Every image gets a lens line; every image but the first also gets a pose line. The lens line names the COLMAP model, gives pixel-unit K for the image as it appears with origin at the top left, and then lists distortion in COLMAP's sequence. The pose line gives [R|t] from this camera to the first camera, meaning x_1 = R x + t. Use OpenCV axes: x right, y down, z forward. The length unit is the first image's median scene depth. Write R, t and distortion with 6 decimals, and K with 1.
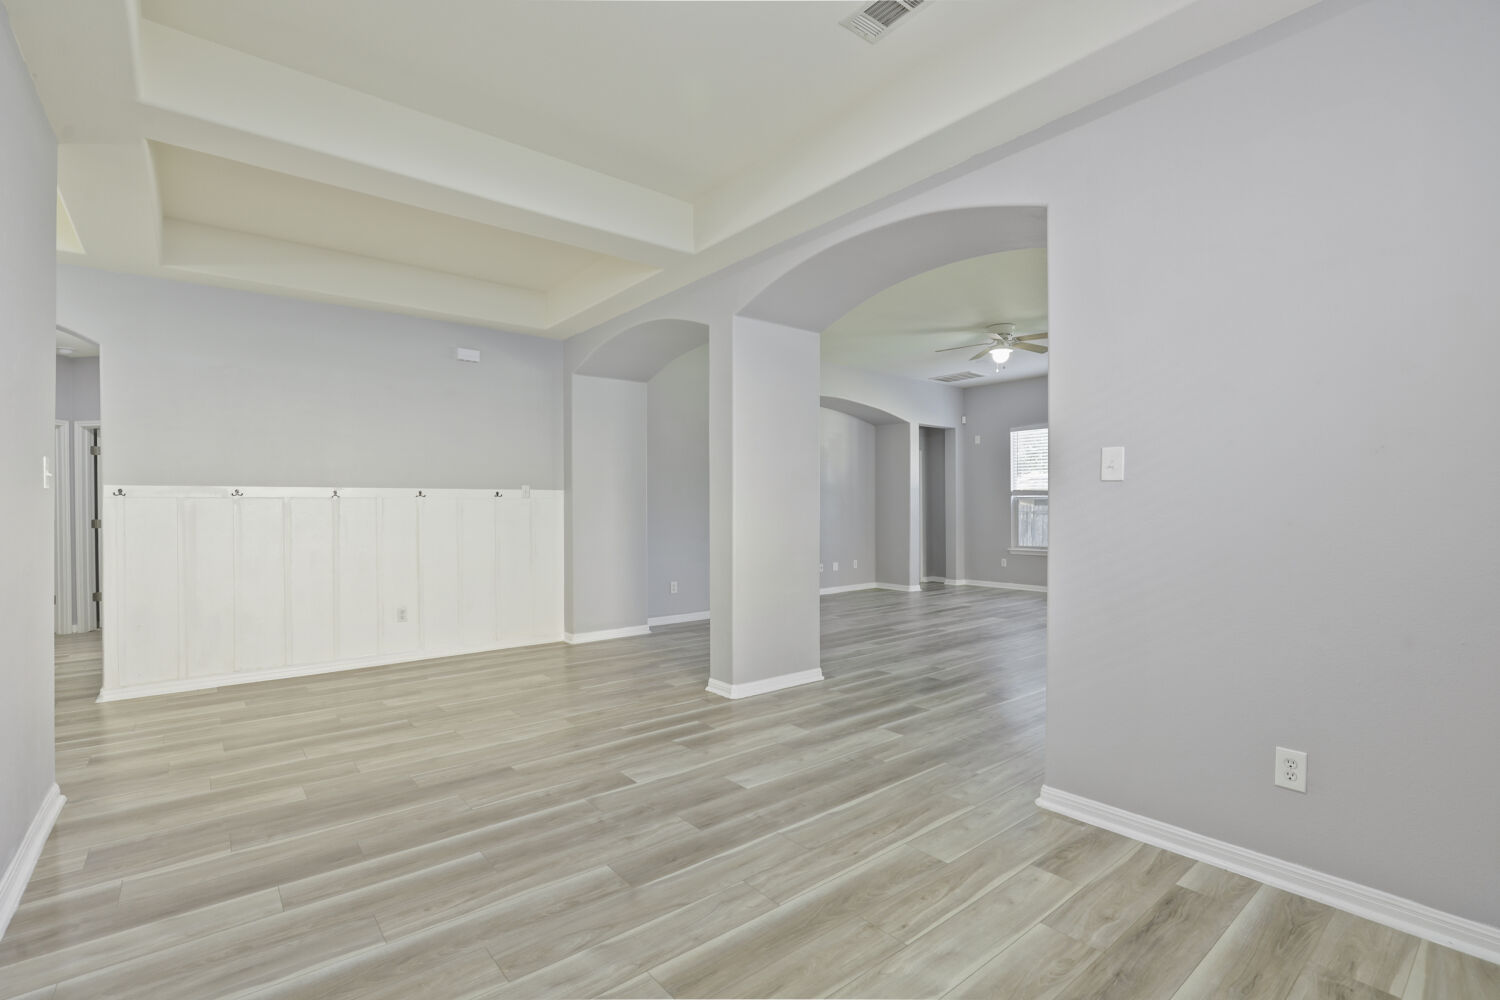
lens RADIAL K [[687.5, 0, 754.1], [0, 687.5, 508.1], [0, 0, 1]] dist [-0.033529, 0.006196]
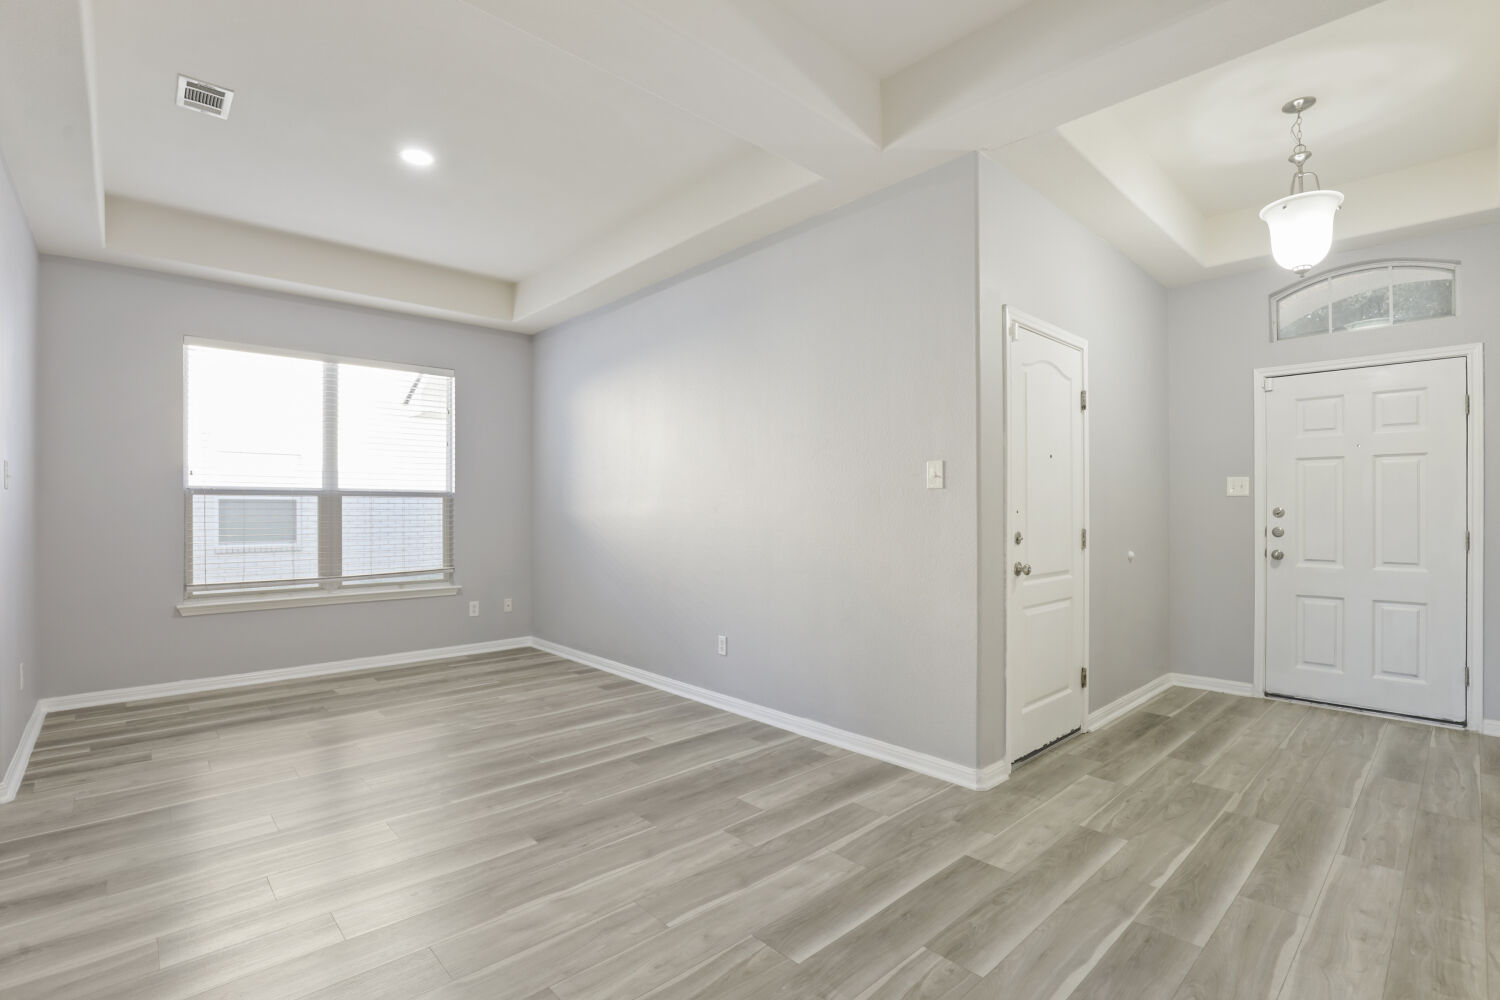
lens RADIAL K [[687.5, 0, 744.0], [0, 687.5, 512.0], [0, 0, 1]] dist [-0.033529, 0.006196]
pose [[-0.998779, 0.004661, -0.049188, -0.252257], [0.004469, 0.999982, 0.004012, 0.000840], [0.049206, 0.003787, -0.998781, 0.809283]]
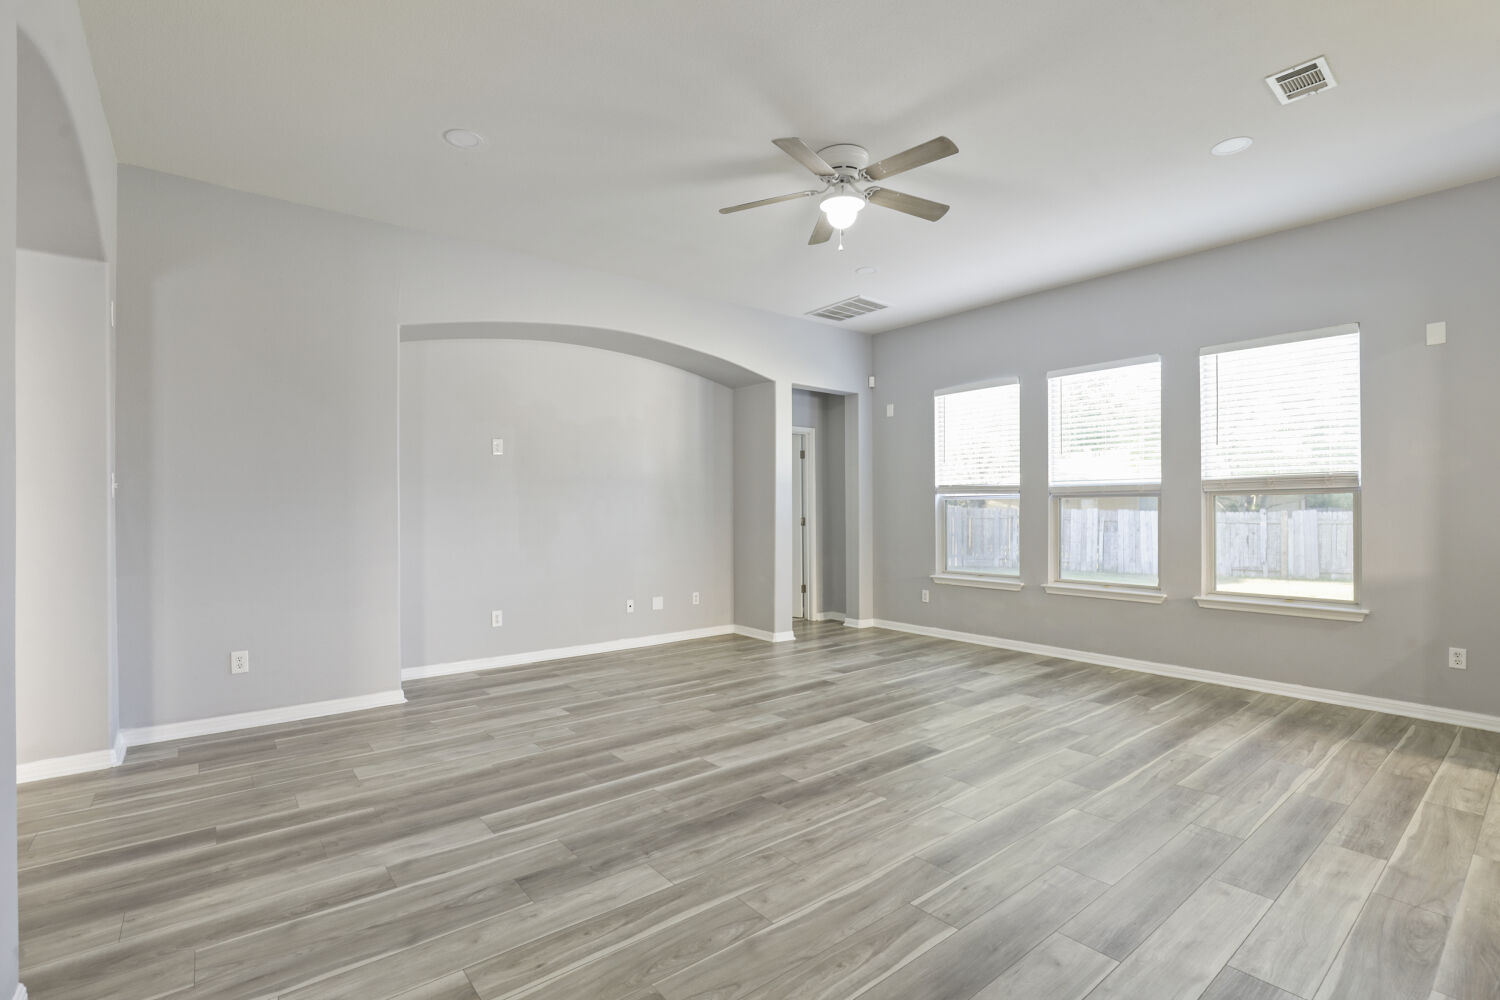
lens RADIAL K [[687.5, 0, 747.2], [0, 687.5, 513.5], [0, 0, 1]] dist [-0.033529, 0.006196]
pose [[0.999757, 0.001286, -0.021998, 0.302376], [-0.001160, 0.999983, 0.005754, -0.004513], [0.022005, -0.005727, 0.999741, 0.492820]]
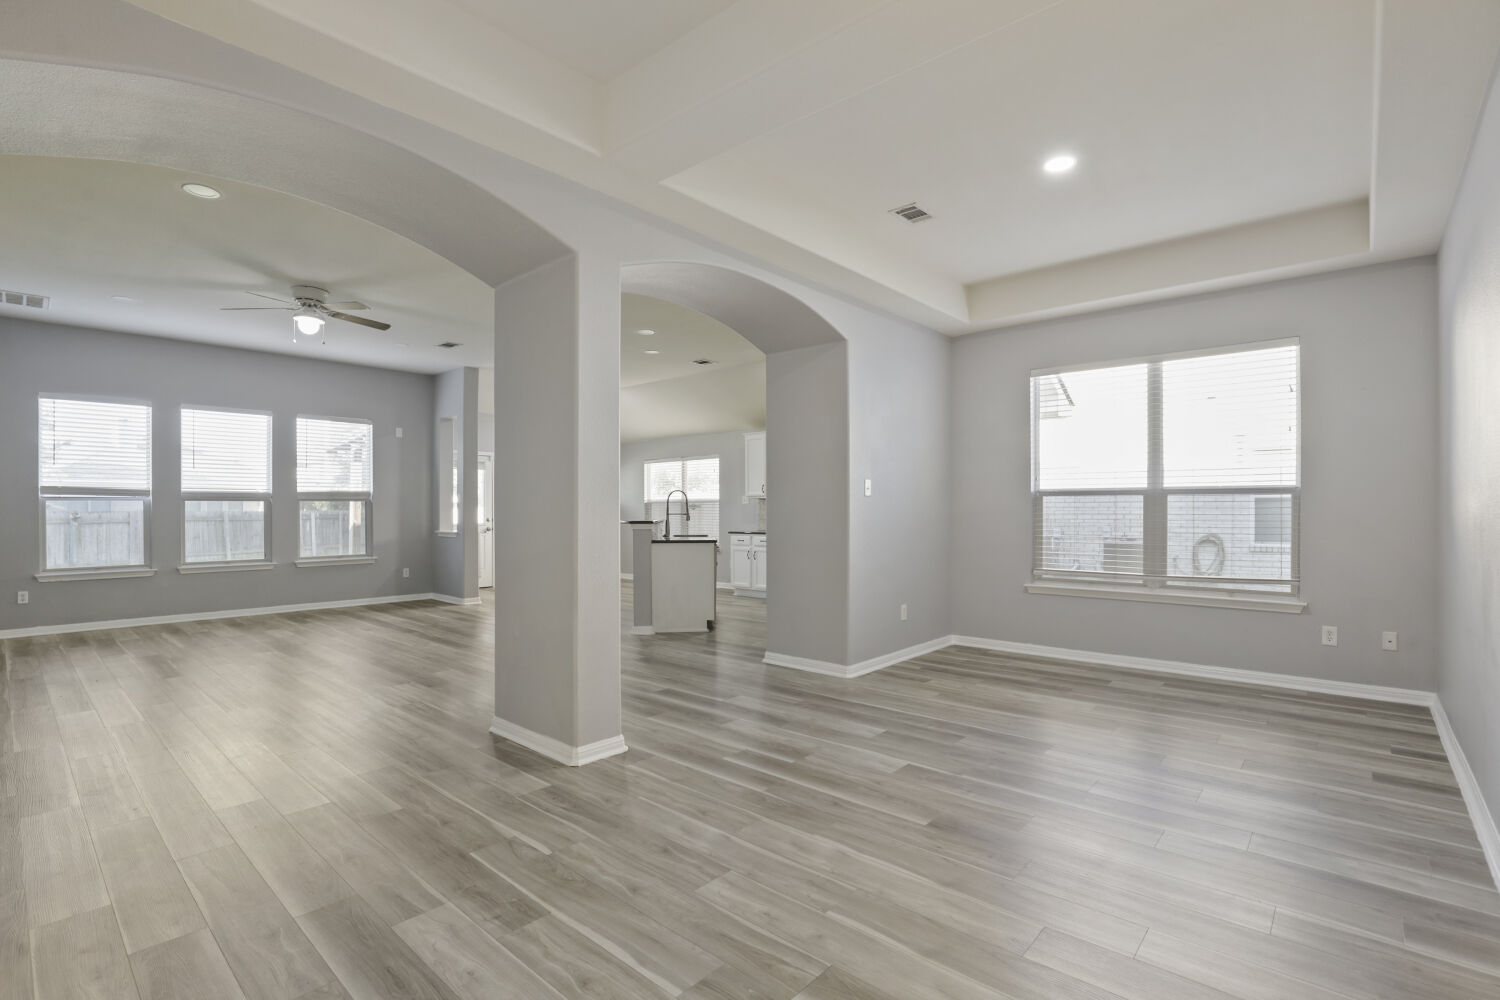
lens RADIAL K [[687.5, 0, 736.8], [0, 687.5, 513.1], [0, 0, 1]] dist [-0.033529, 0.006196]
pose [[-0.140642, -0.000008, 0.990061, -0.513442], [0.003006, 0.999995, 0.000436, 0.002612], [-0.990056, 0.003037, -0.140641, 0.607730]]
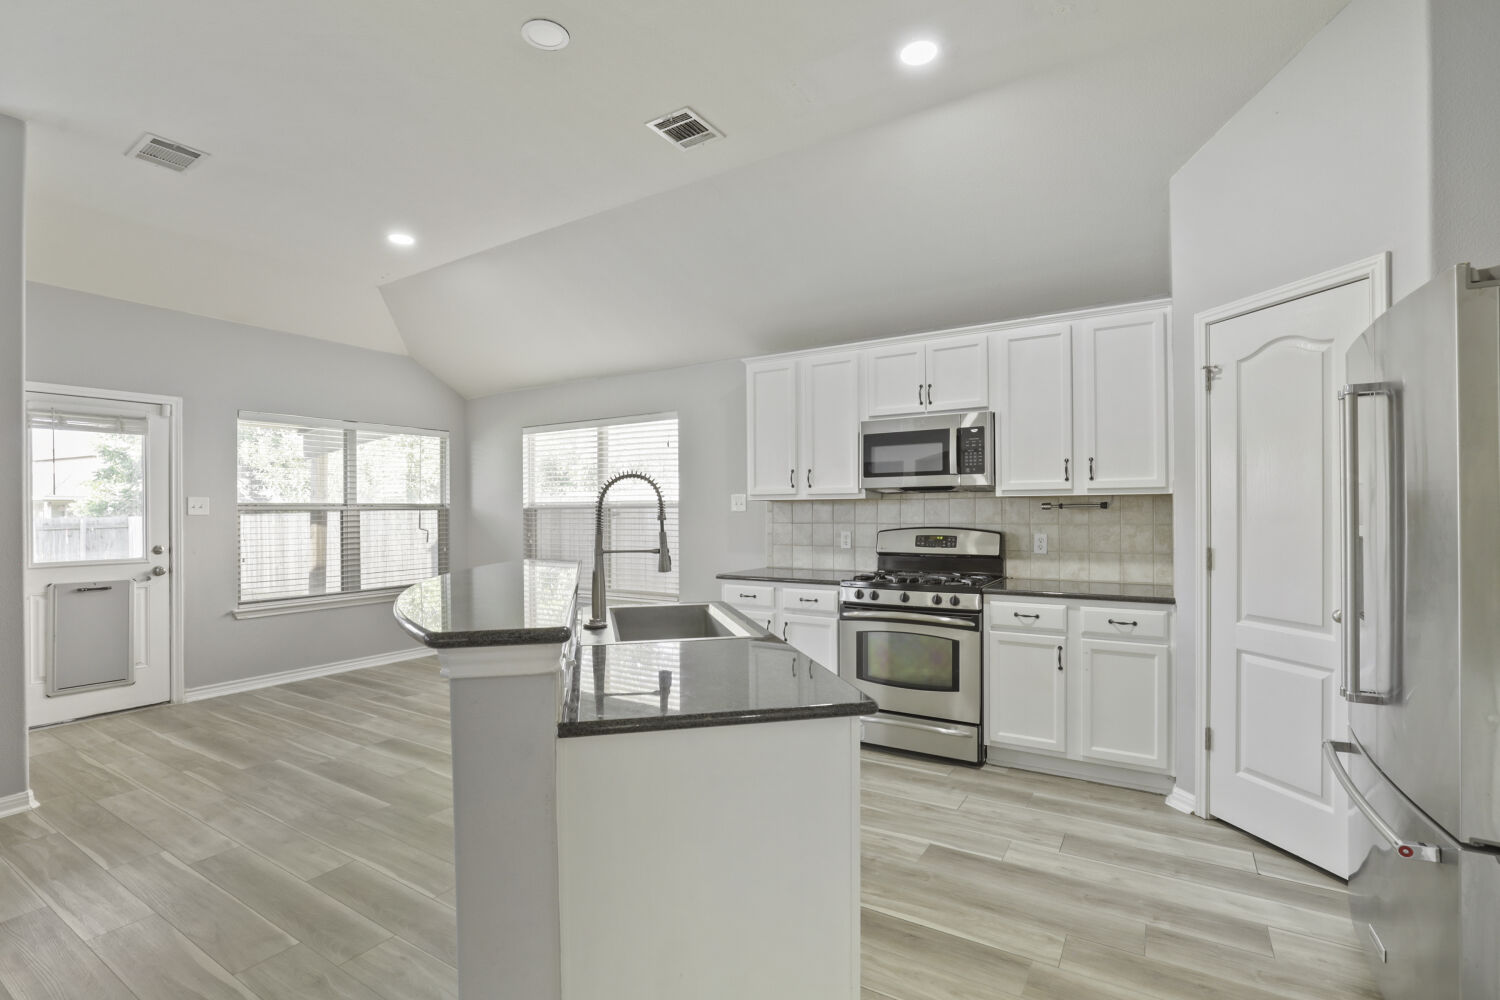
lens RADIAL K [[687.5, 0, 756.0], [0, 687.5, 519.8], [0, 0, 1]] dist [-0.033529, 0.006196]
pose [[-0.325515, -0.009350, 0.945491, 0.267066], [0.007161, 0.999898, 0.012354, -0.015738], [-0.945510, 0.010792, -0.325415, 0.599177]]
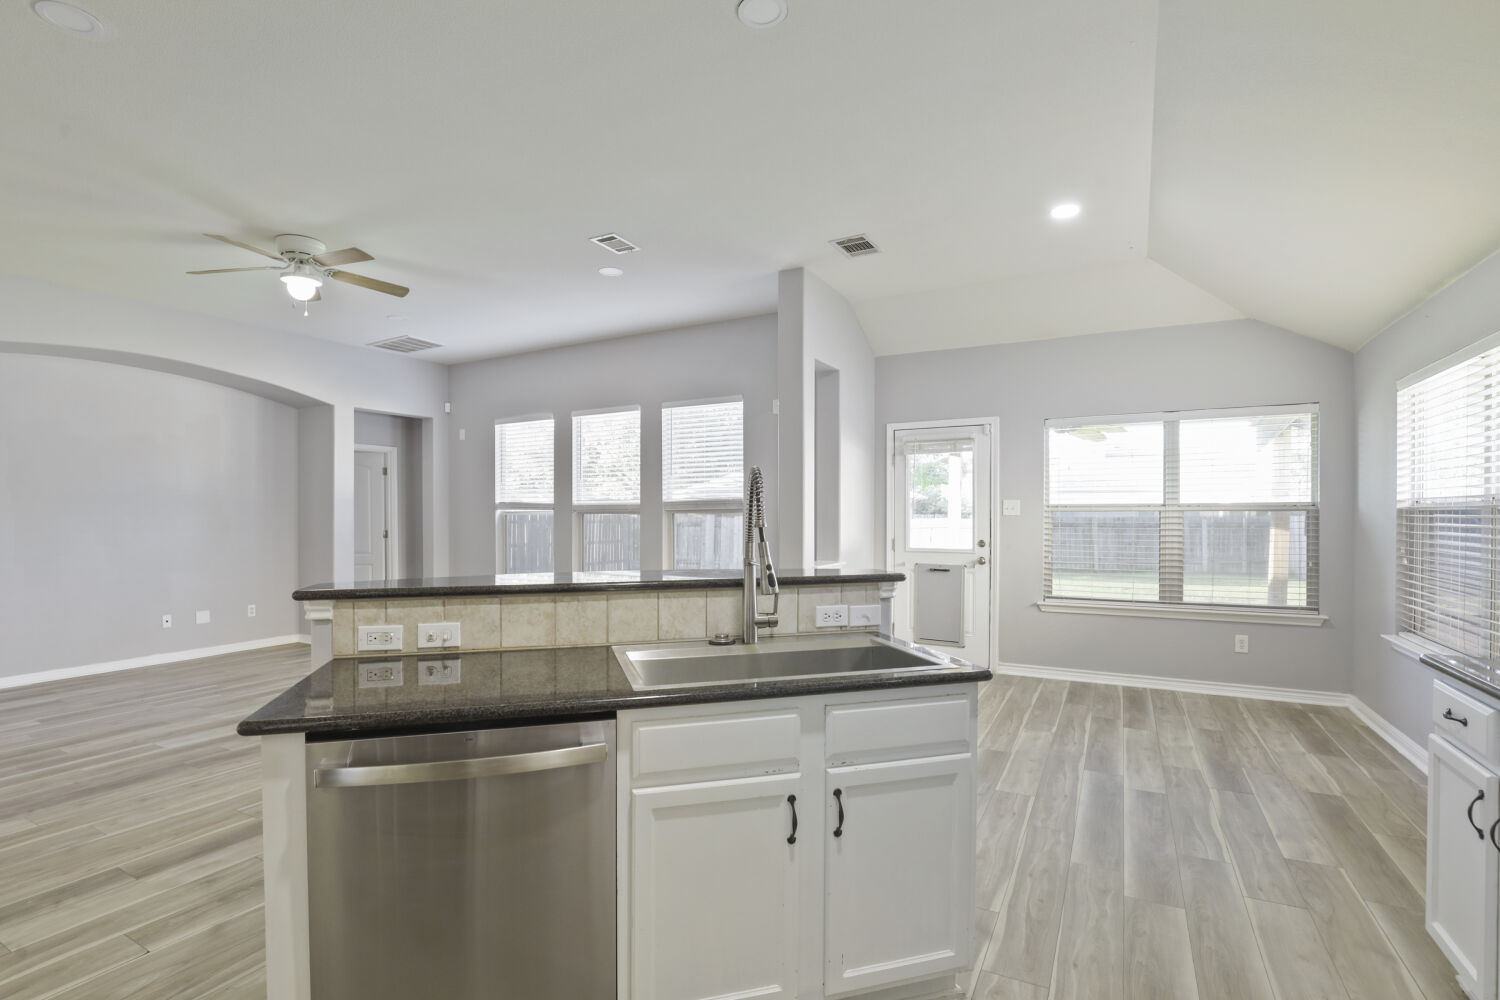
lens RADIAL K [[687.5, 0, 752.9], [0, 687.5, 518.7], [0, 0, 1]] dist [-0.033529, 0.006196]
pose [[0.928341, -0.003101, 0.371716, 0.513941], [0.001236, 0.999985, 0.005255, -0.016892], [-0.371727, -0.004419, 0.928331, 0.277068]]
